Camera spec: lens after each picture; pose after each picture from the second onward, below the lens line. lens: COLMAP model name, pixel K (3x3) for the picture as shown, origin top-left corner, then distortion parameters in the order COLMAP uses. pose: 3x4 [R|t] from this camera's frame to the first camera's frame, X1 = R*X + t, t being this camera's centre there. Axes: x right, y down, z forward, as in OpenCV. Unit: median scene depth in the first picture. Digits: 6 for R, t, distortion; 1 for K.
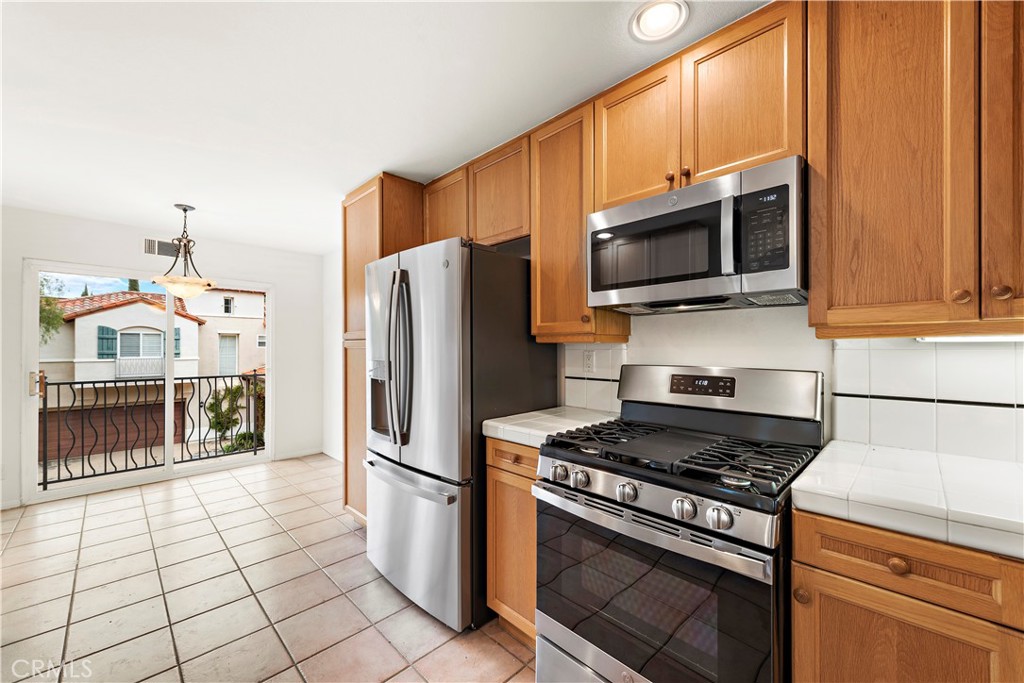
lens RADIAL K [[401.6, 0, 511.1], [0, 401.6, 346.4], [0, 0, 1]] dist [0.012023, -0.001569]
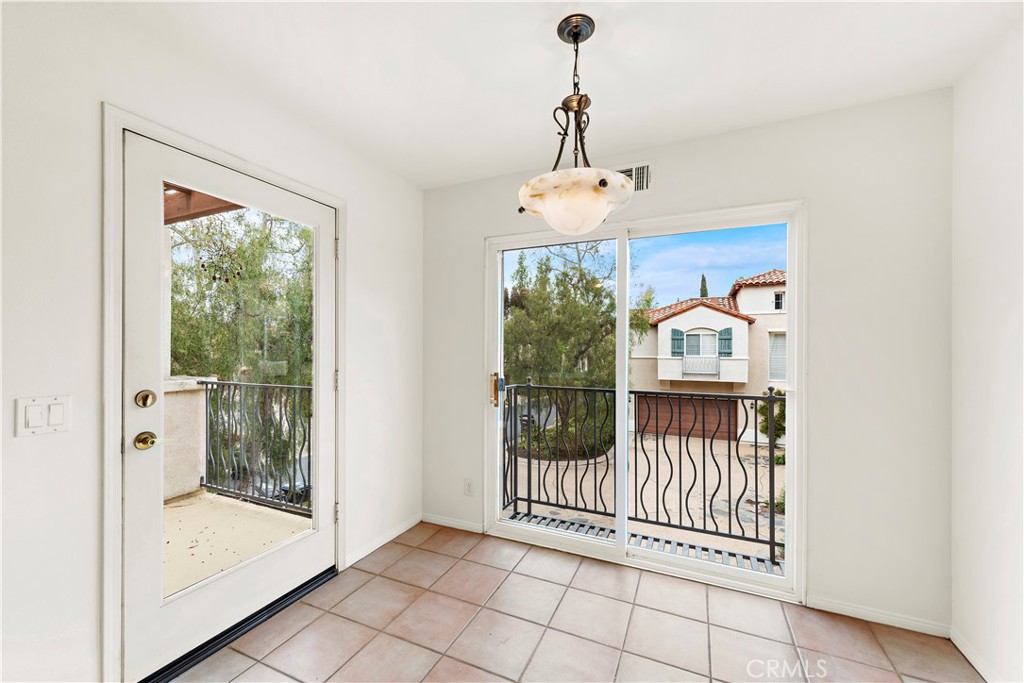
lens RADIAL K [[401.6, 0, 512.8], [0, 401.6, 347.8], [0, 0, 1]] dist [0.012023, -0.001569]
pose [[0.354212, 0.002411, -0.935162, -0.076557], [0.001210, 0.999995, 0.003036, 0.001265], [0.935164, -0.002206, 0.354207, 0.144824]]
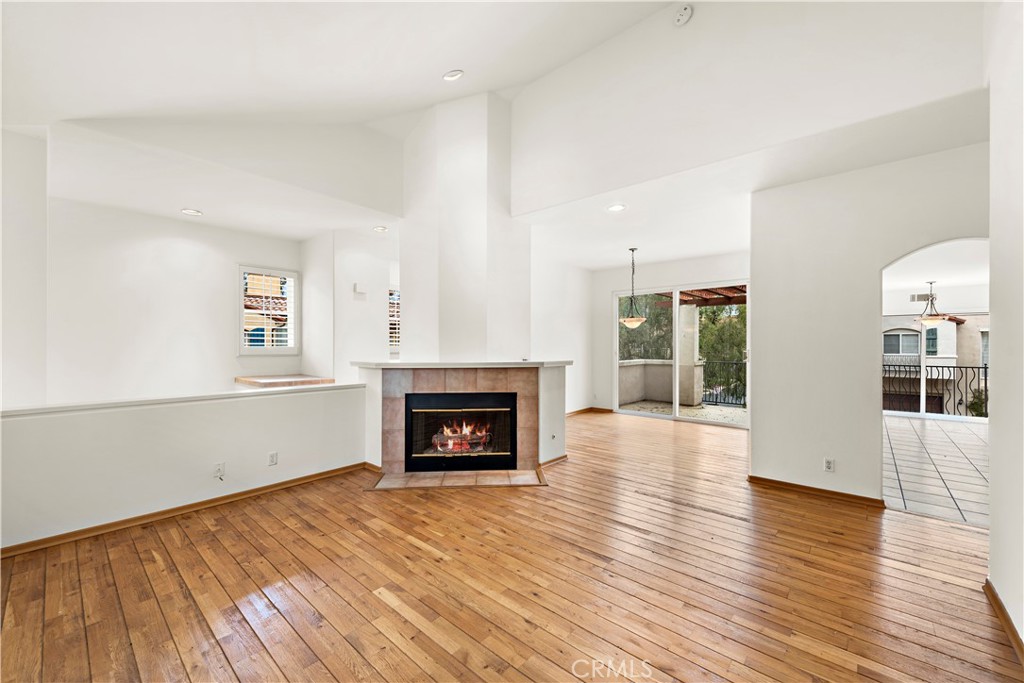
lens RADIAL K [[401.6, 0, 518.7], [0, 401.6, 345.5], [0, 0, 1]] dist [0.012023, -0.001569]
pose [[0.079926, 0.004503, -0.996791, 0.207402], [0.001124, 0.999989, 0.004608, -0.005837], [0.996800, -0.001489, 0.079920, -0.240153]]
